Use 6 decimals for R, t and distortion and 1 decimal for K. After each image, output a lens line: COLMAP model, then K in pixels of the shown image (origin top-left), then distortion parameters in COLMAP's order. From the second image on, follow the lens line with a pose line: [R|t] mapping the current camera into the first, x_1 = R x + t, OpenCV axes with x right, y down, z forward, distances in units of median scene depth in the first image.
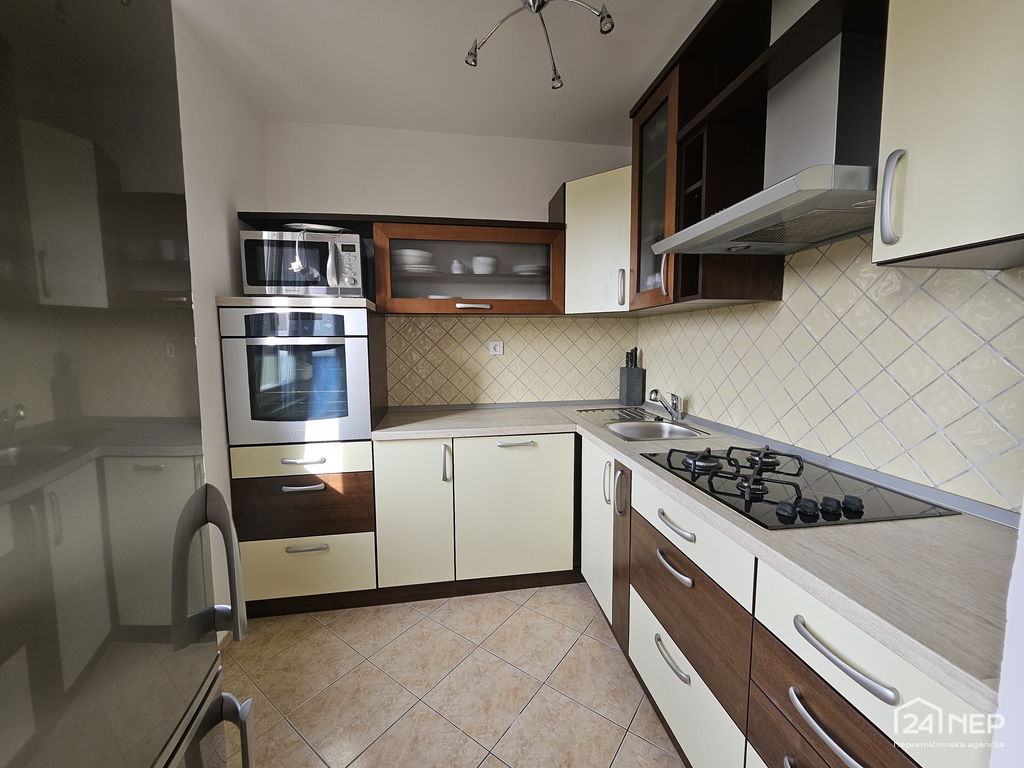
lens RADIAL K [[409.7, 0, 510.9], [0, 409.7, 380.8], [0, 0, 1]] dist [0.003977, -0.000489]
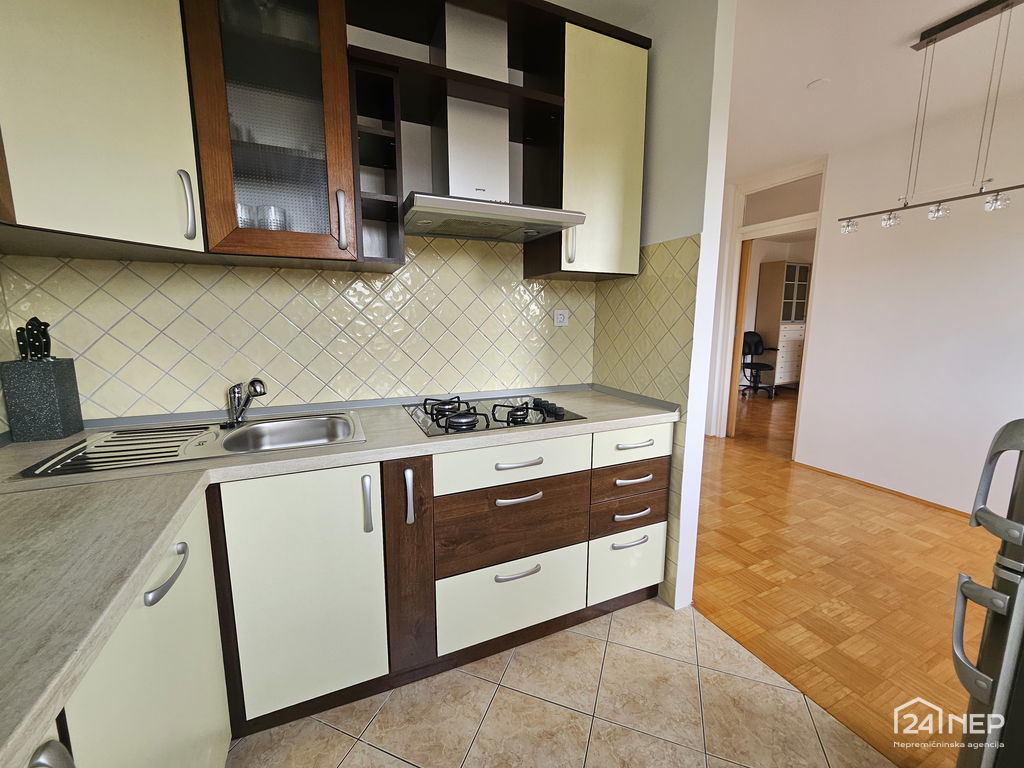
lens RADIAL K [[409.7, 0, 506.9], [0, 409.7, 380.4], [0, 0, 1]] dist [0.003977, -0.000489]
pose [[-0.264721, -0.163329, 0.950393, -0.646626], [0.078840, 0.978587, 0.190135, -0.118650], [-0.961097, 0.125261, -0.246176, 1.242624]]
